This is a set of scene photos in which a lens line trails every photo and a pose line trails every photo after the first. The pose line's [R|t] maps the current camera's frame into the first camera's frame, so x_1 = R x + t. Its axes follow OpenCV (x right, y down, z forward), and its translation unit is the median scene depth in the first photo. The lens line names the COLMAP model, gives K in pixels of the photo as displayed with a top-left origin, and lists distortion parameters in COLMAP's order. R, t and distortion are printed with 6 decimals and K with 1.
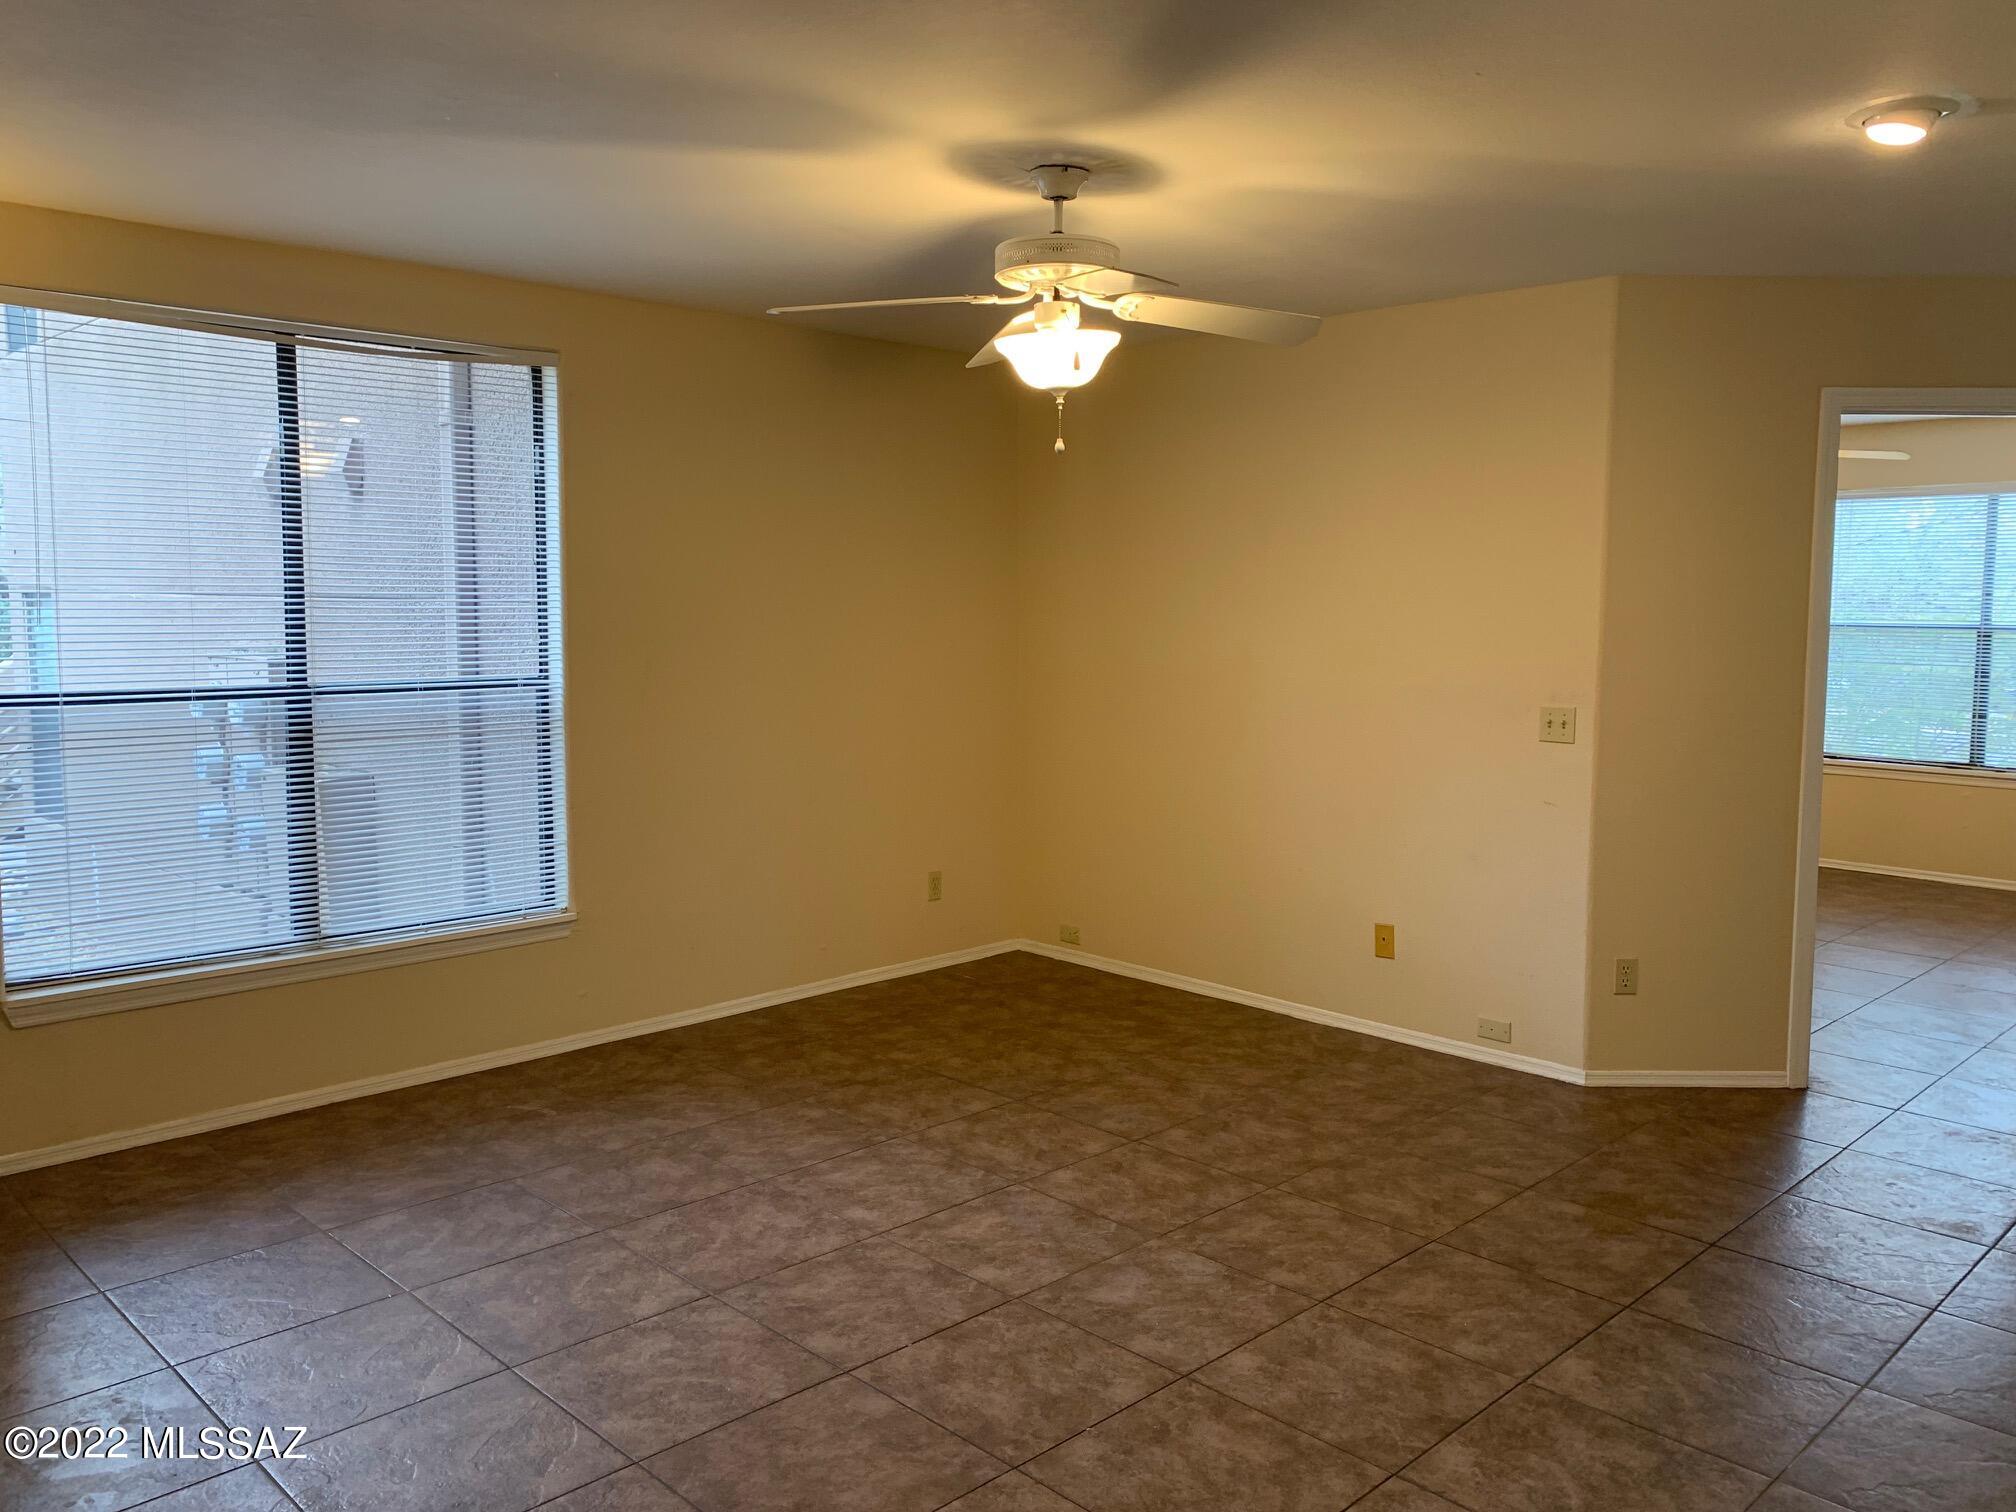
lens RADIAL K [[1552.6, 0, 1017.0], [0, 1552.6, 744.0], [0, 0, 1]] dist [0.010846, 0.001125]
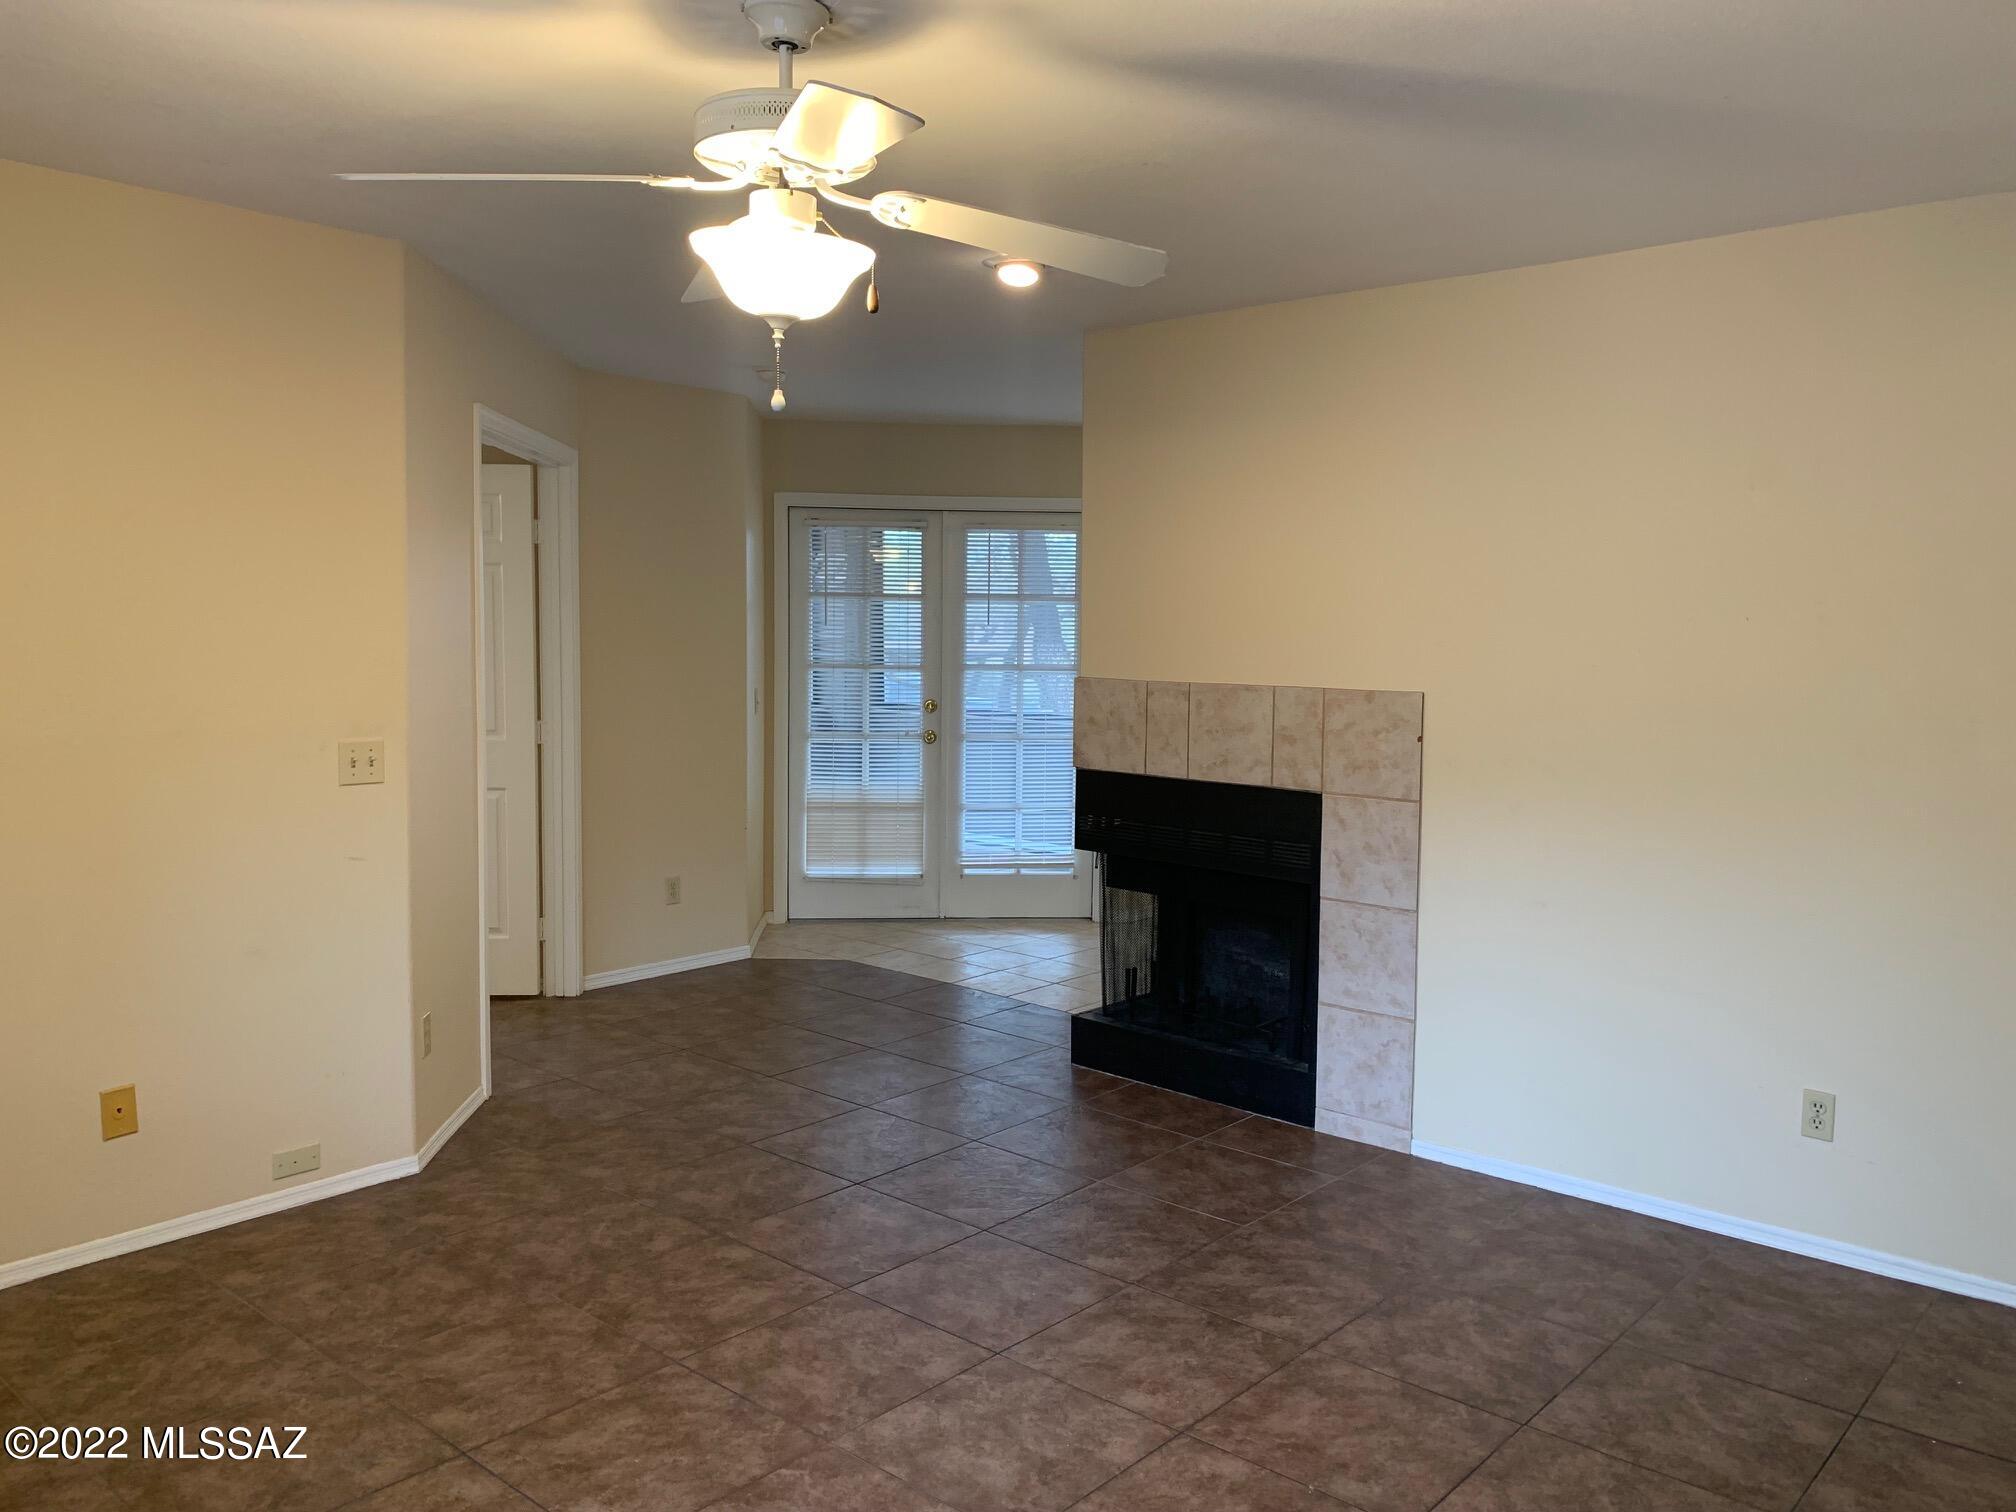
lens RADIAL K [[1552.6, 0, 1017.0], [0, 1552.6, 744.0], [0, 0, 1]] dist [0.010846, 0.001125]
pose [[-0.074998, -0.085660, 0.993498, -0.622367], [0.081125, 0.992477, 0.091696, -0.087093], [-0.993878, 0.087475, -0.067484, 0.874041]]
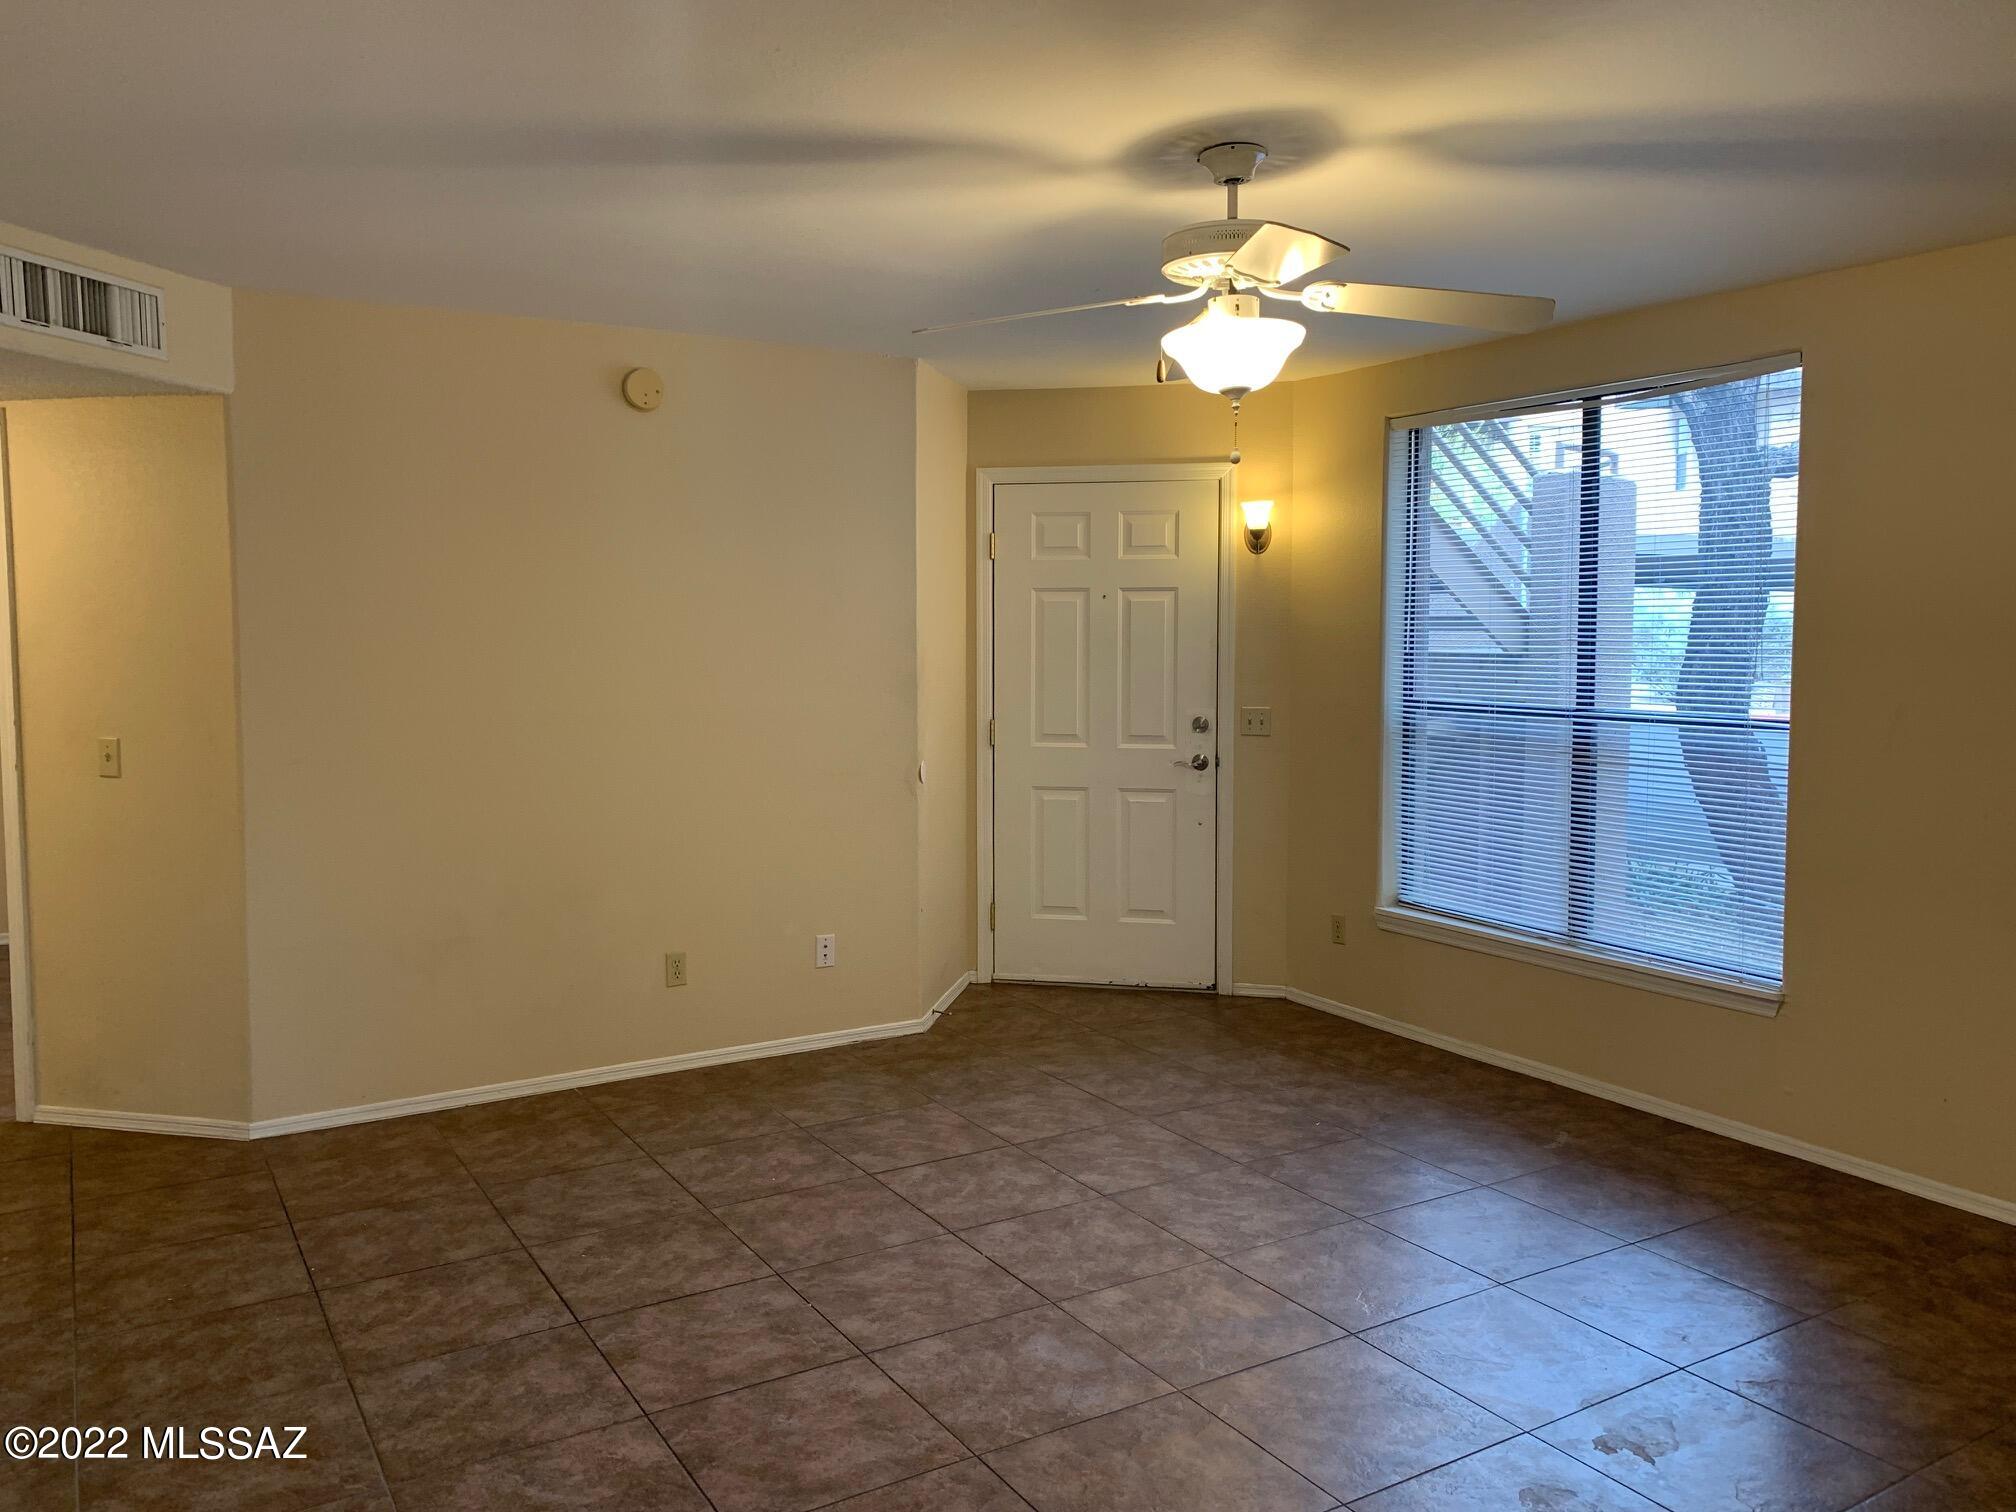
lens RADIAL K [[1552.6, 0, 1017.0], [0, 1552.6, 744.0], [0, 0, 1]] dist [0.010846, 0.001125]
pose [[-0.225389, 0.069294, -0.971801, 0.846789], [-0.094216, 0.991242, 0.092531, -0.091426], [0.969703, 0.112415, -0.216887, 0.995542]]
